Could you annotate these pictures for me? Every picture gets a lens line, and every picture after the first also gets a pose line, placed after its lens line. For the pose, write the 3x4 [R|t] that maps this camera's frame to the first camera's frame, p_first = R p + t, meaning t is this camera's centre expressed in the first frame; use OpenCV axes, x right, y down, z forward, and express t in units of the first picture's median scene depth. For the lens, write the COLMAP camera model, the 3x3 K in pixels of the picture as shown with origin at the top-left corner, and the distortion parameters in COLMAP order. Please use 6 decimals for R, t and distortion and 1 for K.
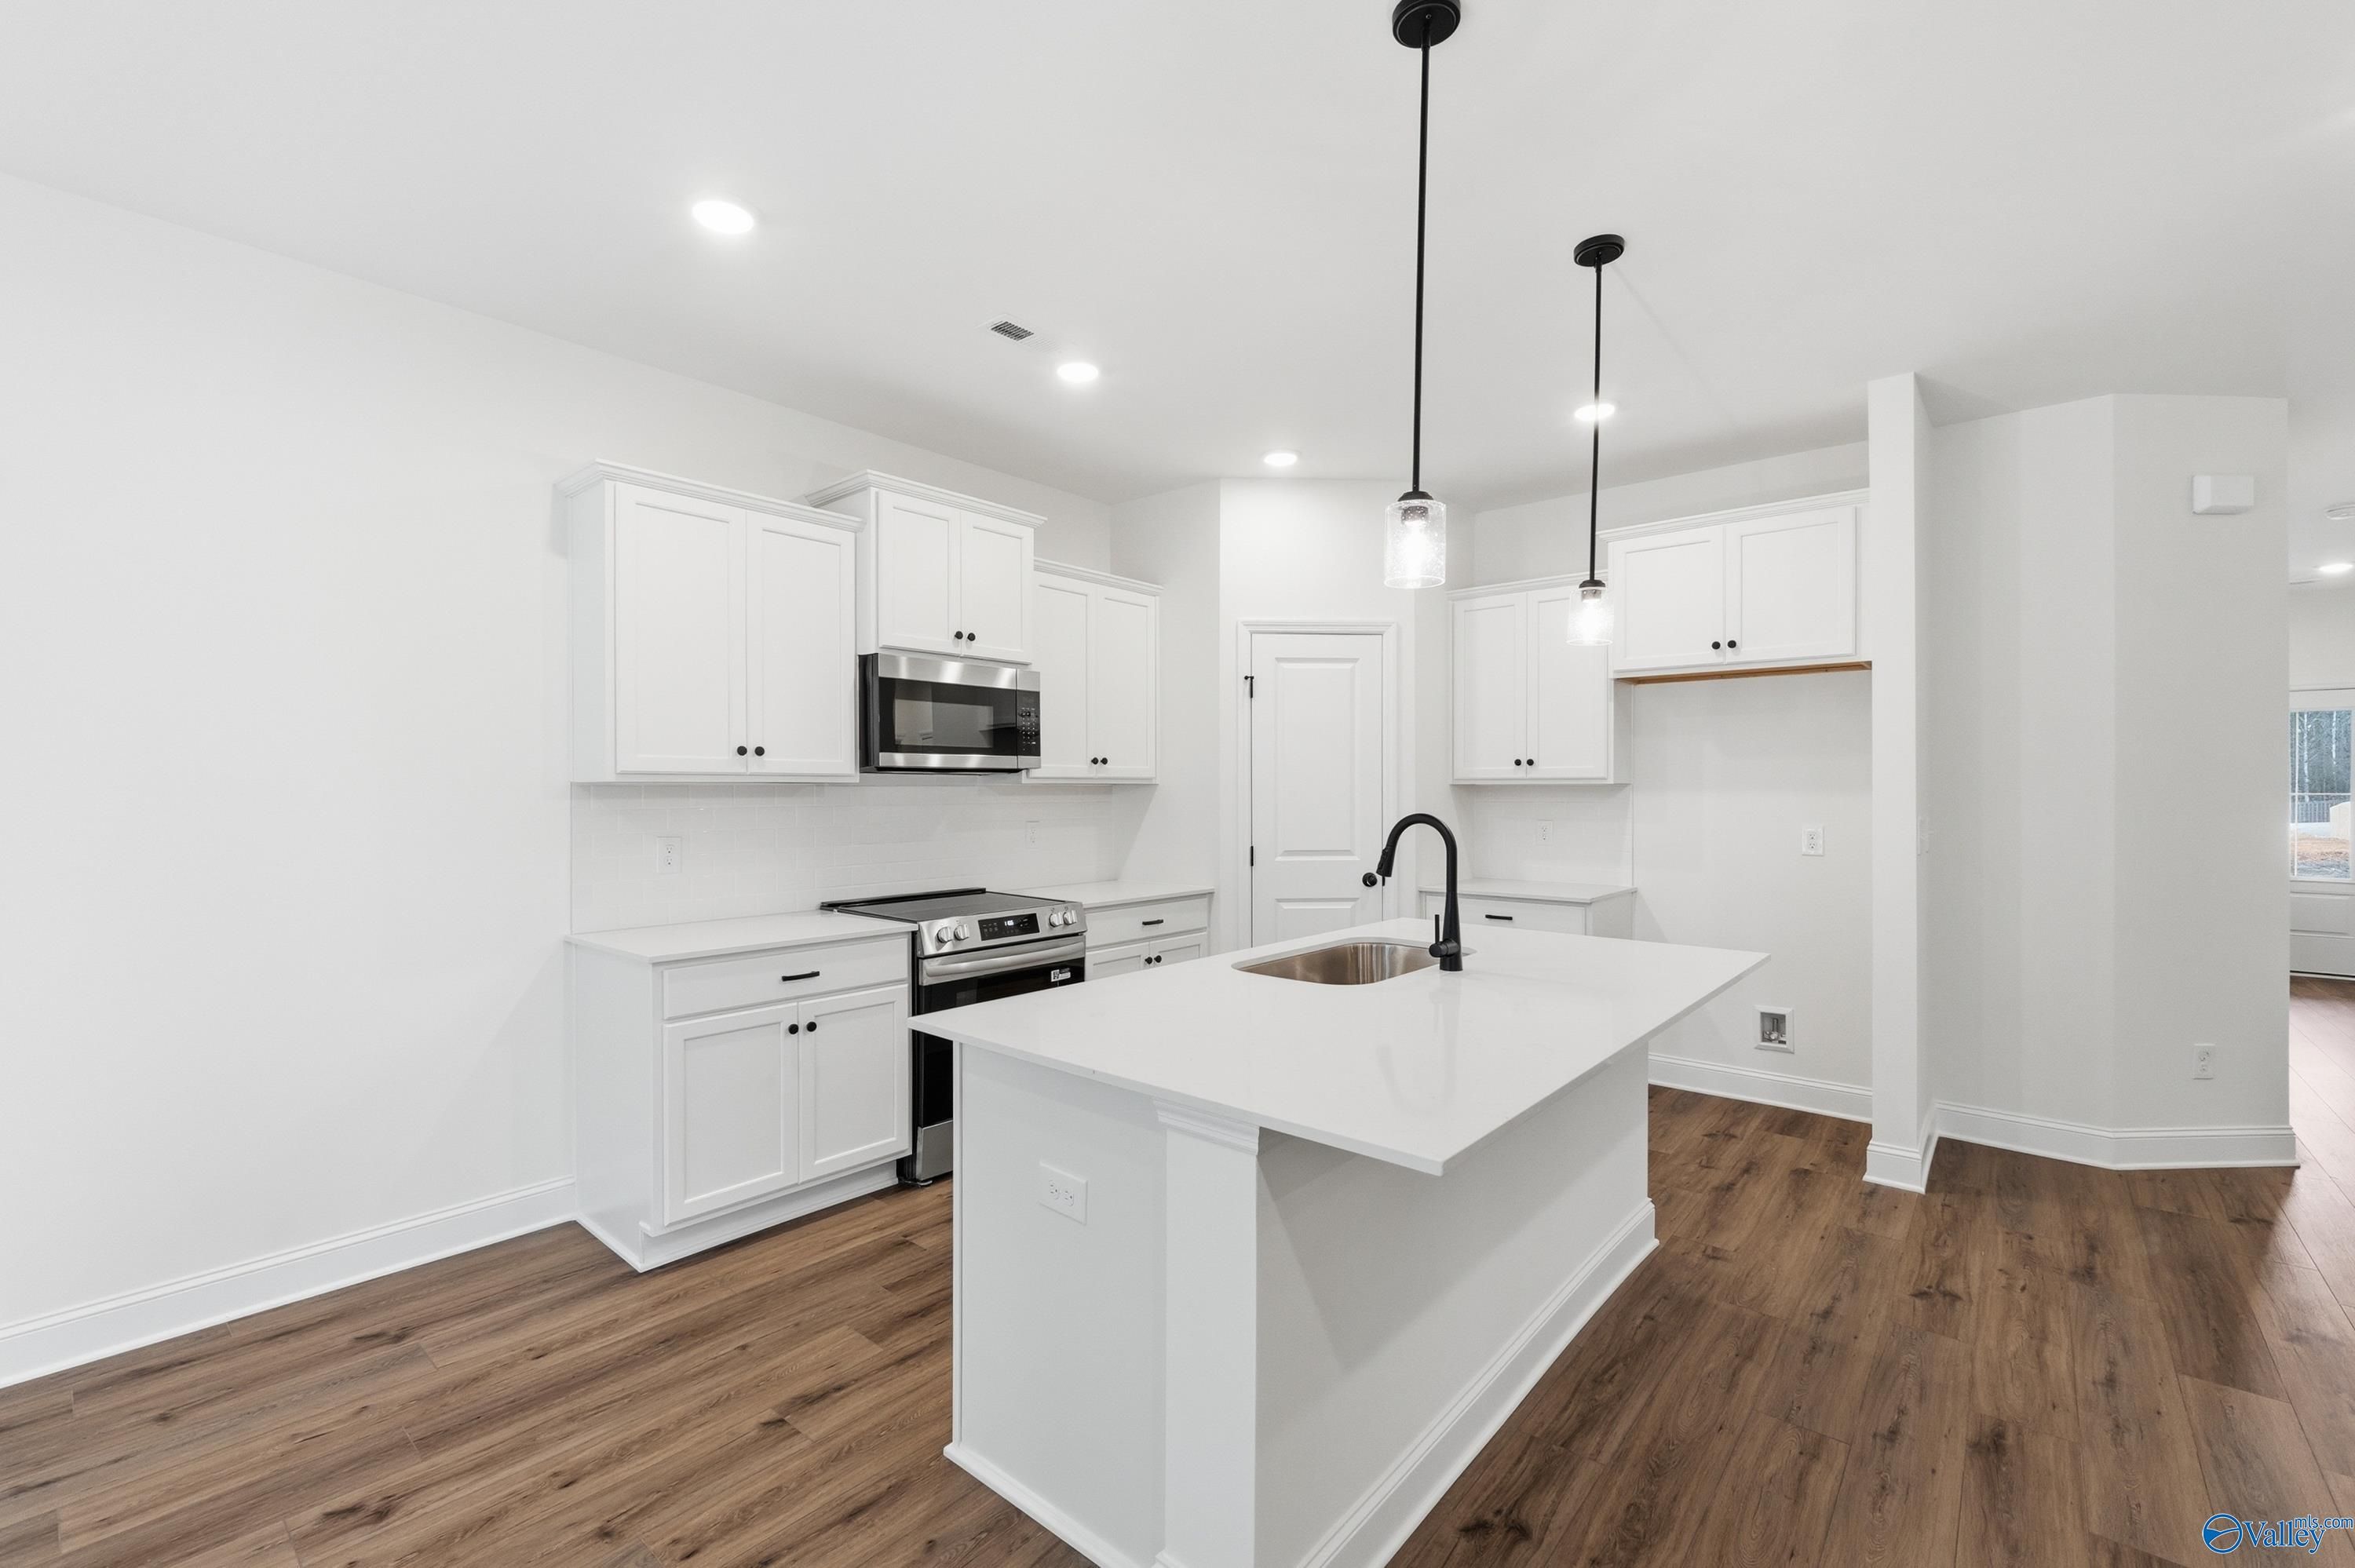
lens RADIAL K [[1002.4, 0, 1177.5], [0, 1002.4, 784.0], [0, 0, 1]] dist [-0.003977, -0.000124]
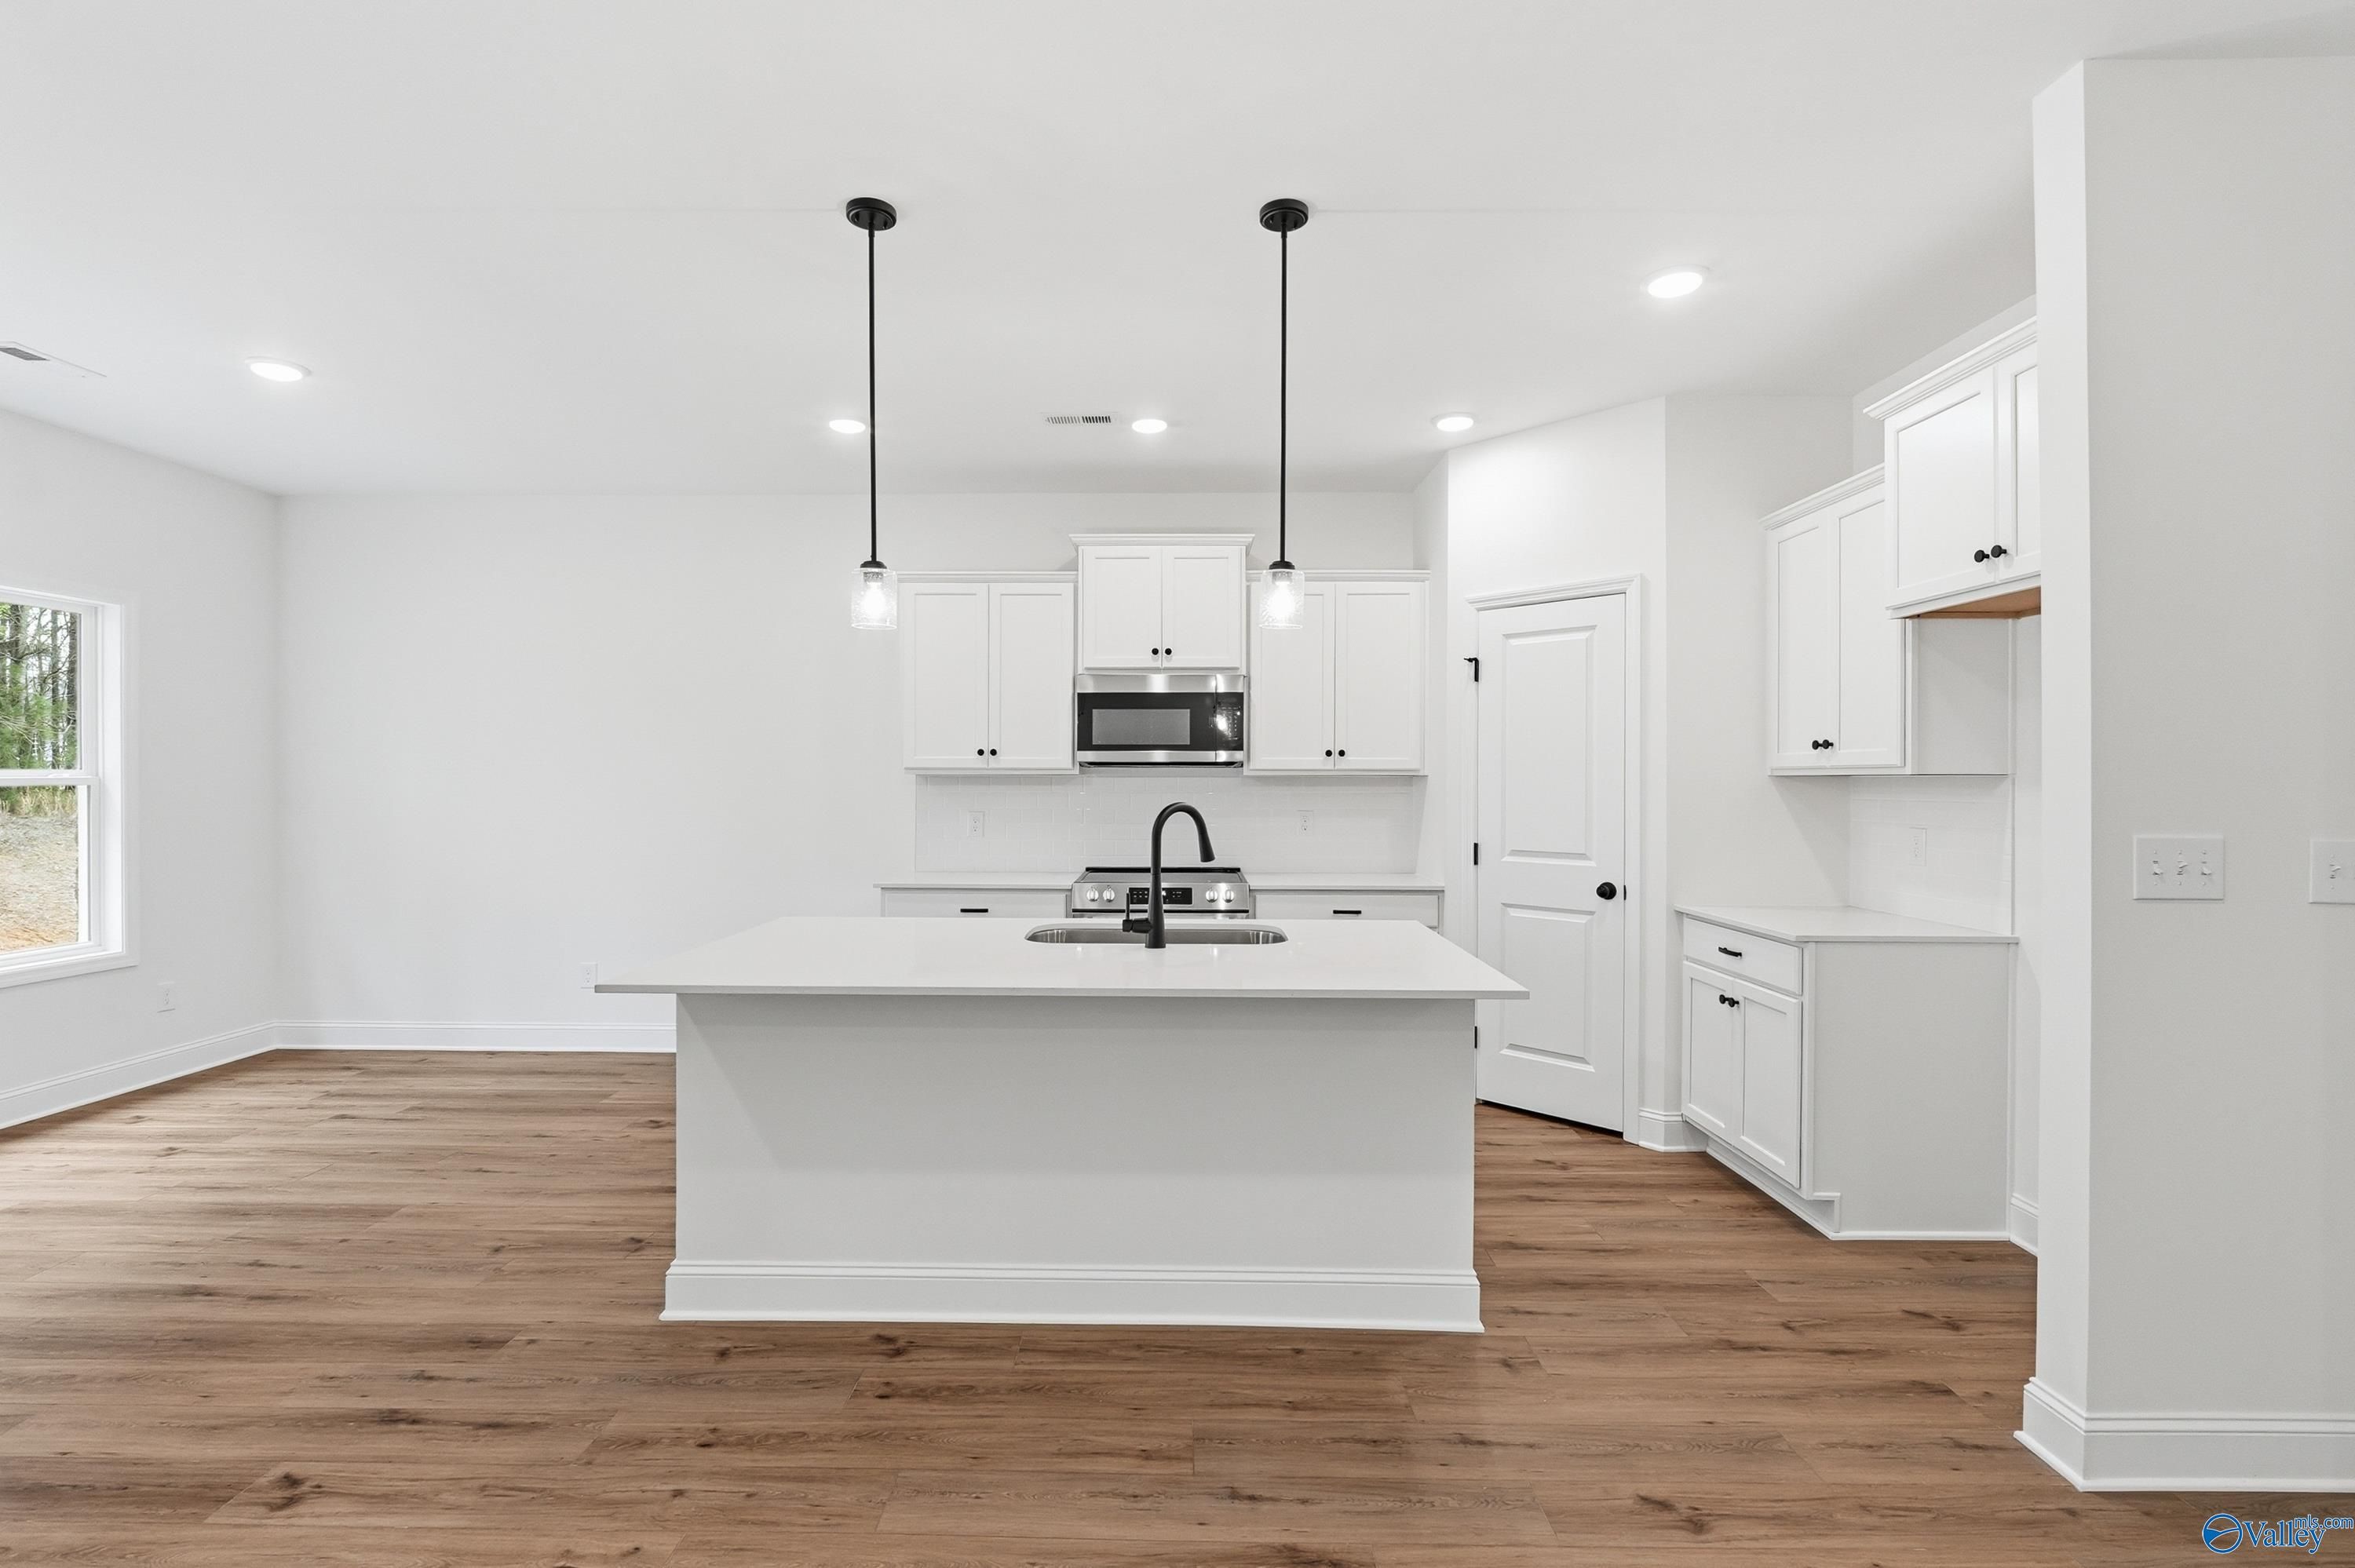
lens RADIAL K [[1086.9, 0, 1170.3], [0, 1086.9, 771.2], [0, 0, 1]] dist [0.001267, 0.000226]
pose [[0.639863, -0.005345, -0.768471, 0.813521], [-0.000034, 0.999976, -0.006984, 0.003730], [0.768489, 0.004495, 0.639847, 0.183449]]
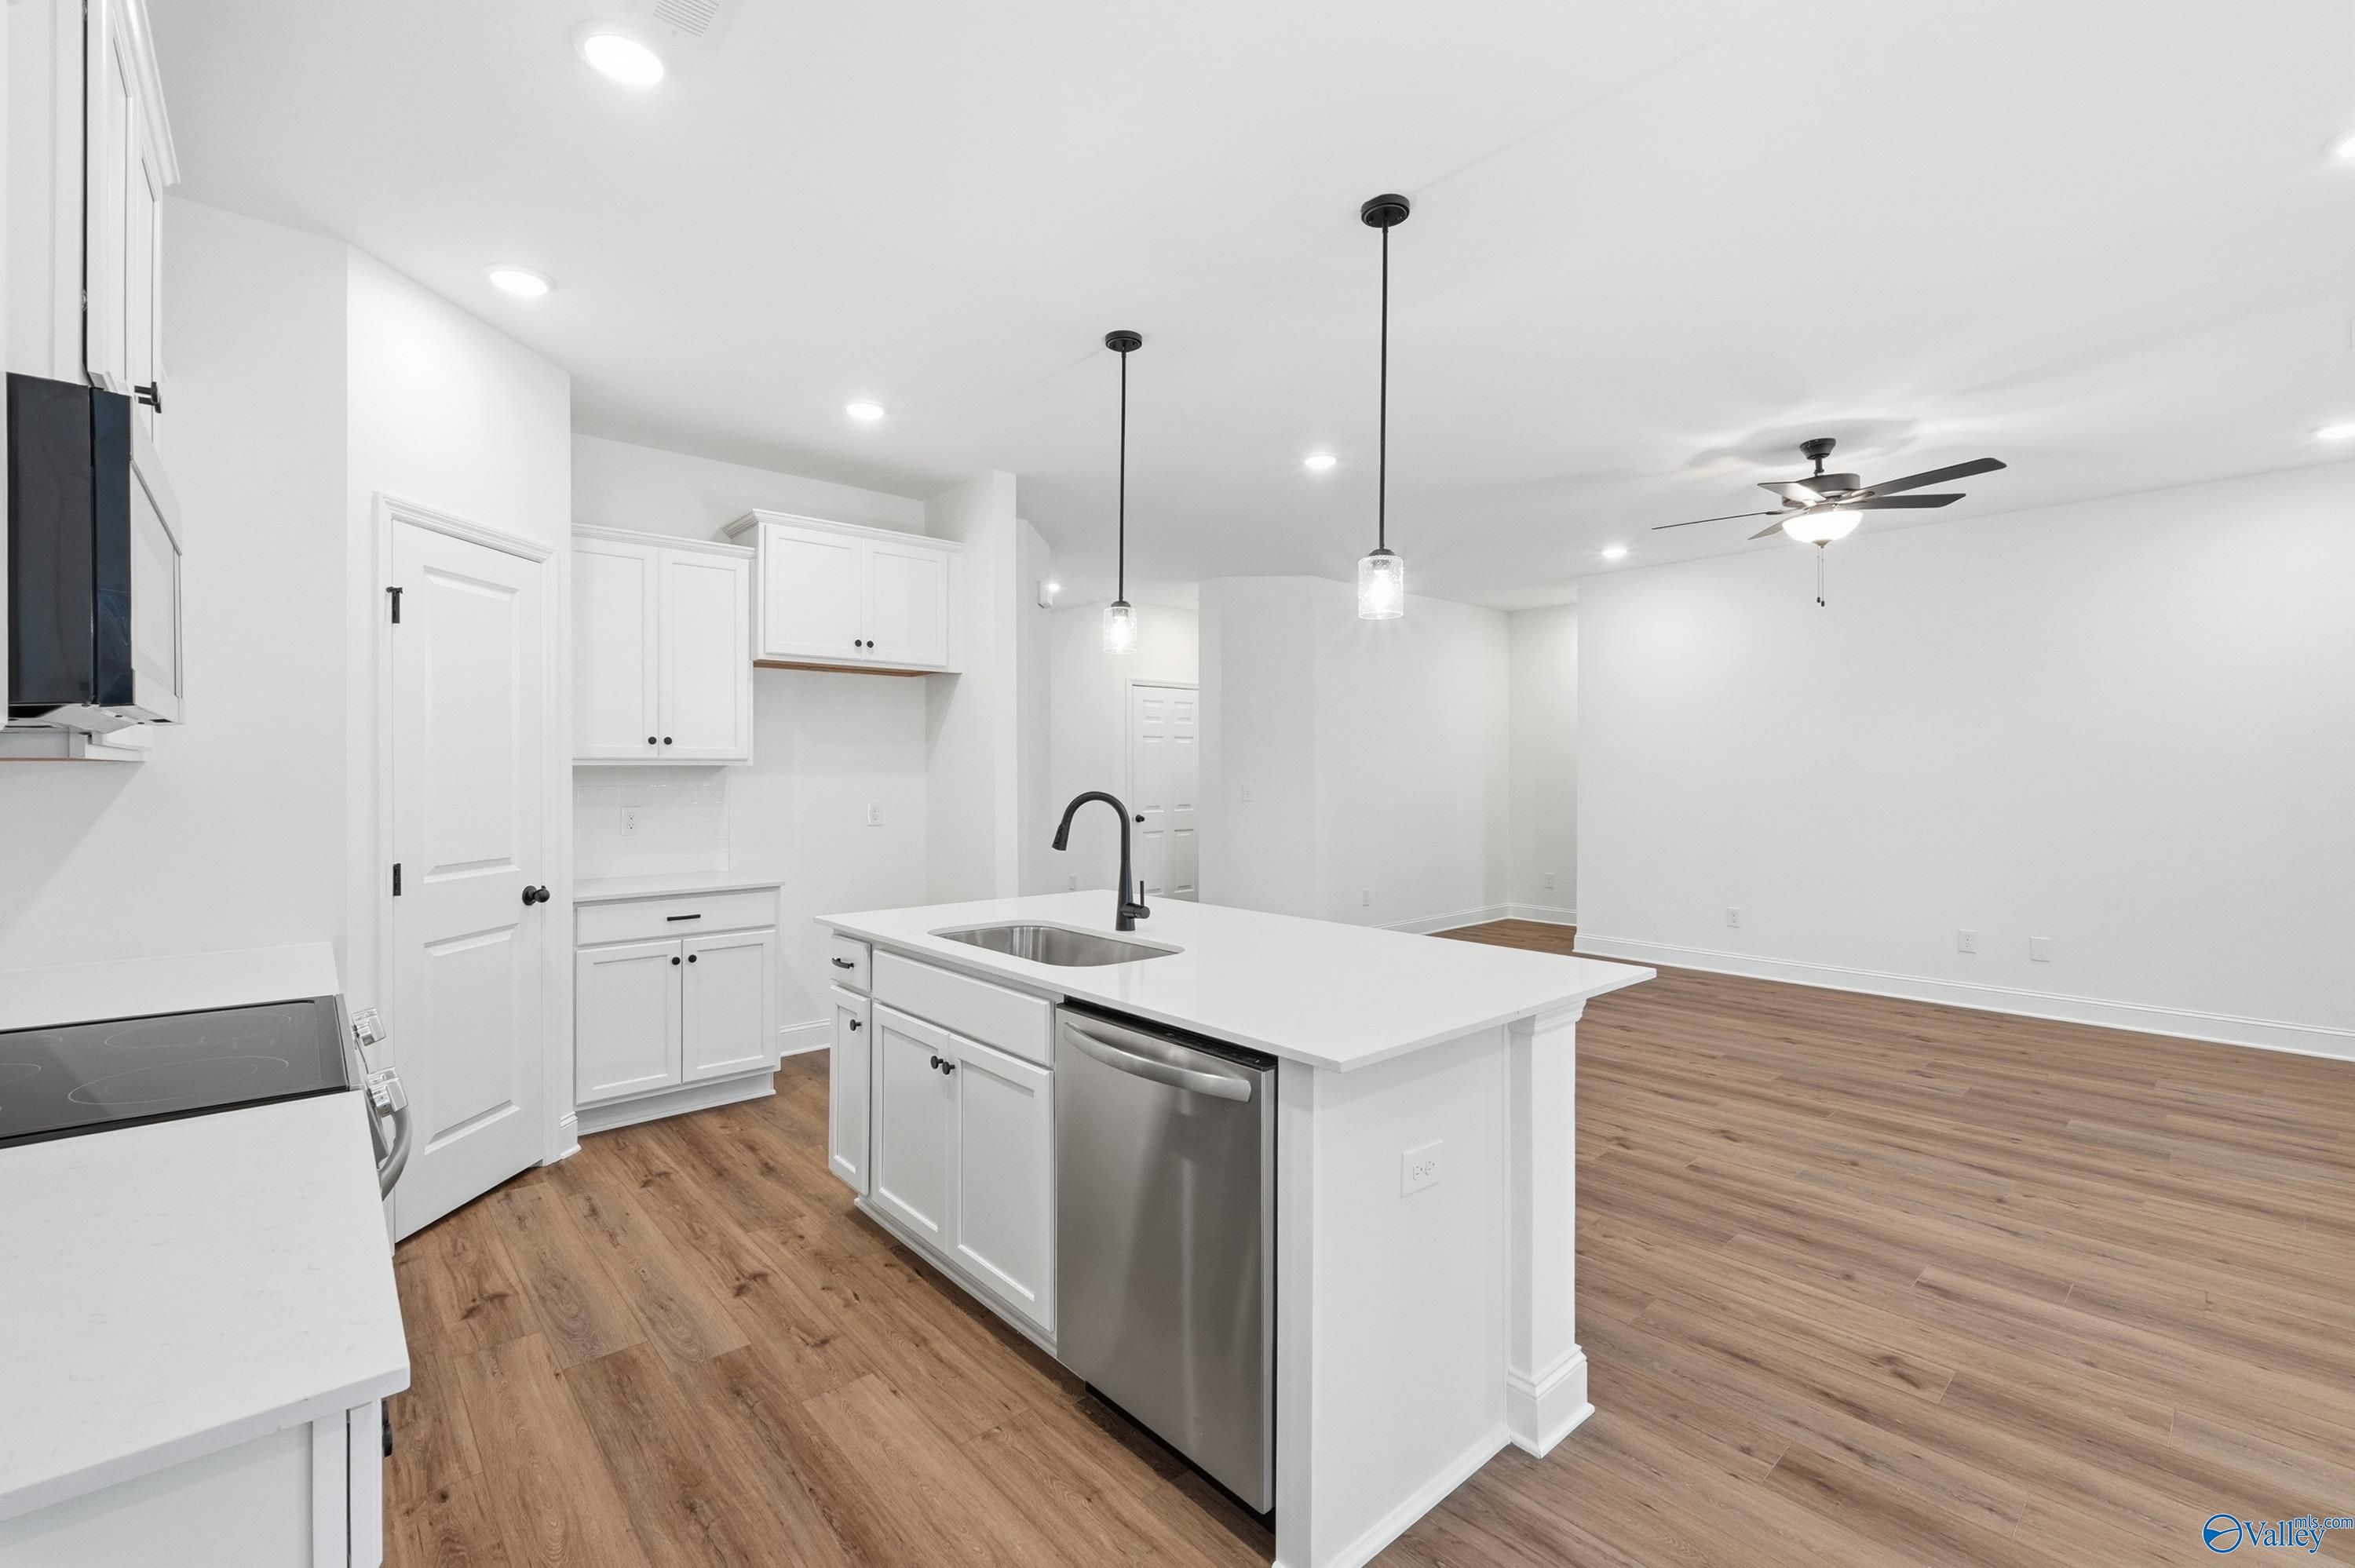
lens RADIAL K [[990.7, 0, 1167.8], [0, 990.7, 755.1], [0, 0, 1]] dist [0.000714, 0.000035]
pose [[0.142256, 0.014791, 0.989719, -0.569965], [-0.000356, 0.999889, -0.014891, 0.005034], [-0.989830, 0.001766, 0.142245, 0.547707]]
